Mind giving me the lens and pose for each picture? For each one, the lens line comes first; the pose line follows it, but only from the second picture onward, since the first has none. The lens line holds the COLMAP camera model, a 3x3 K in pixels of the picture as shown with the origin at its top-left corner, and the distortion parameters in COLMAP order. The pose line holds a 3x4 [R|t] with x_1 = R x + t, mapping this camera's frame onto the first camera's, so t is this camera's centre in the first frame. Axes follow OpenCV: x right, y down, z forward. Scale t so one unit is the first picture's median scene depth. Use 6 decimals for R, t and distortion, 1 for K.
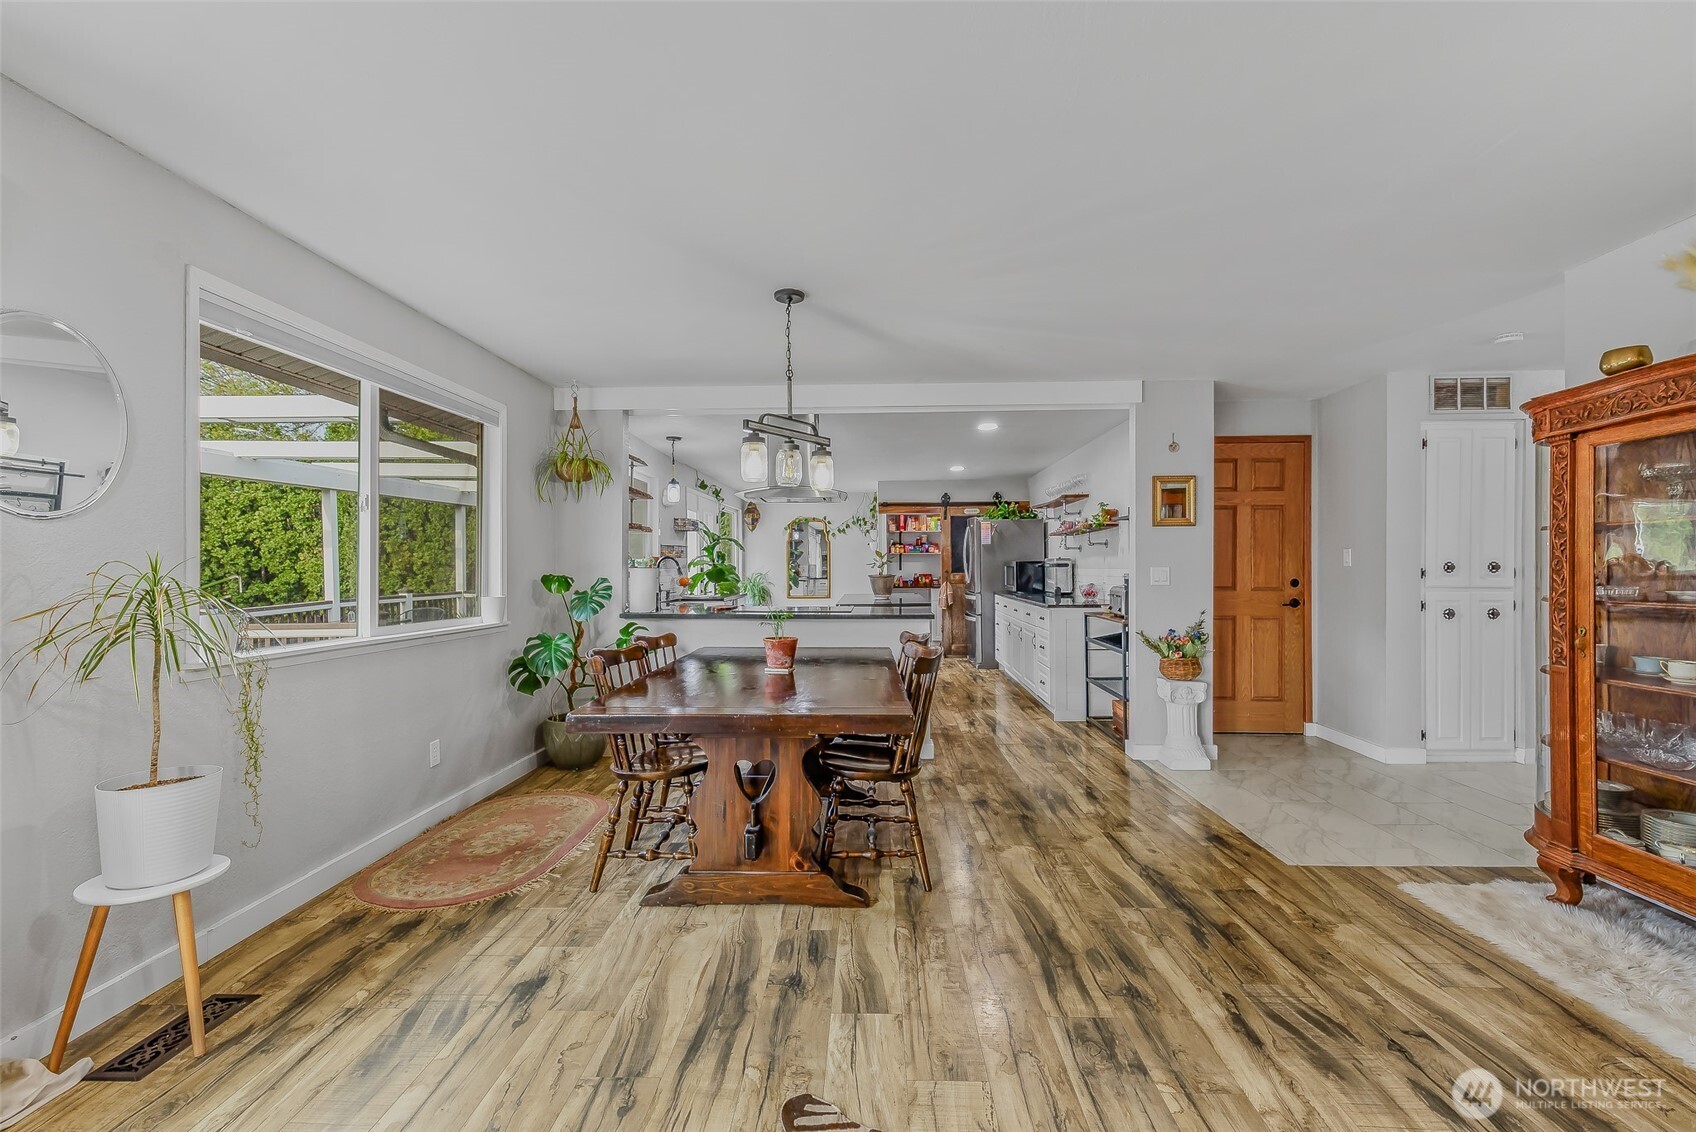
lens RADIAL K [[732.4, 0, 855.0], [0, 732.4, 565.0], [0, 0, 1]] dist [0.011194, 0.000039]
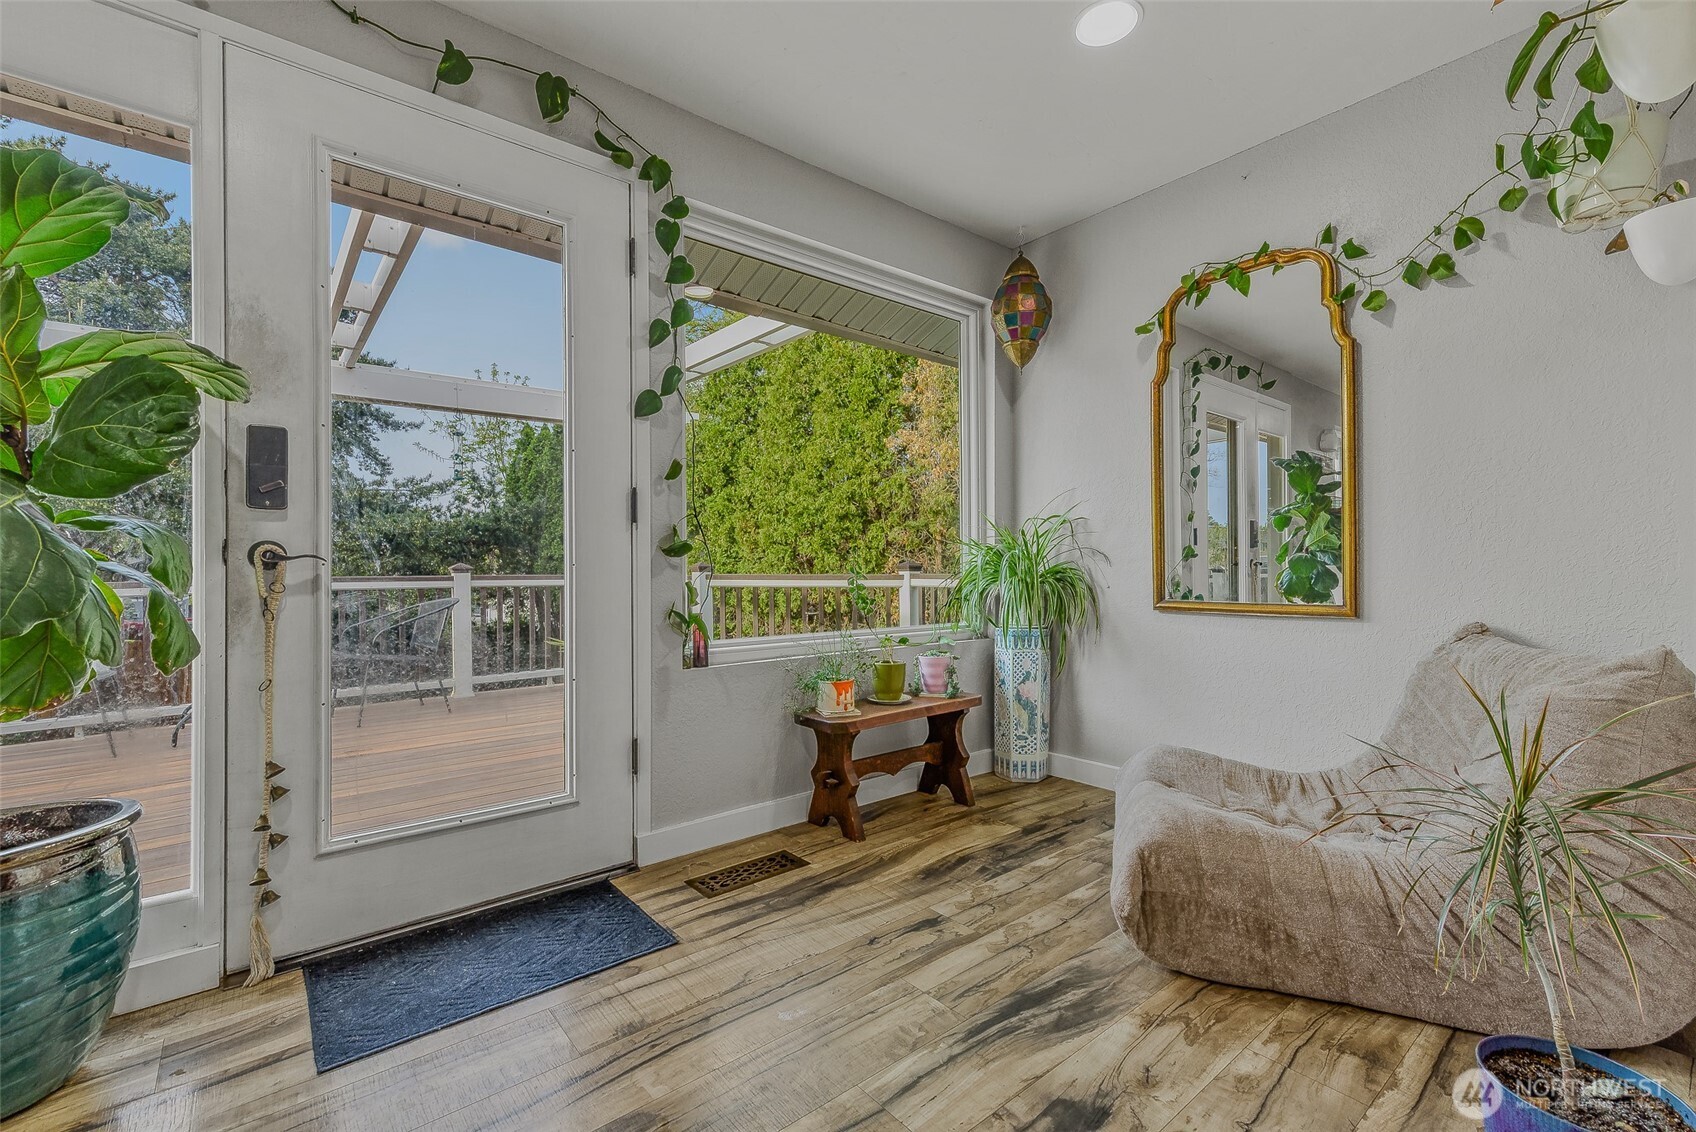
lens RADIAL K [[732.2, 0, 848.0], [0, 732.2, 566.0], [0, 0, 1]] dist [0.008960, -0.000033]
pose [[0.659068, -0.008319, -0.752037, 0.056876], [0.004432, 0.999964, -0.007177, 0.070319], [0.752070, 0.001397, 0.659082, 1.660679]]
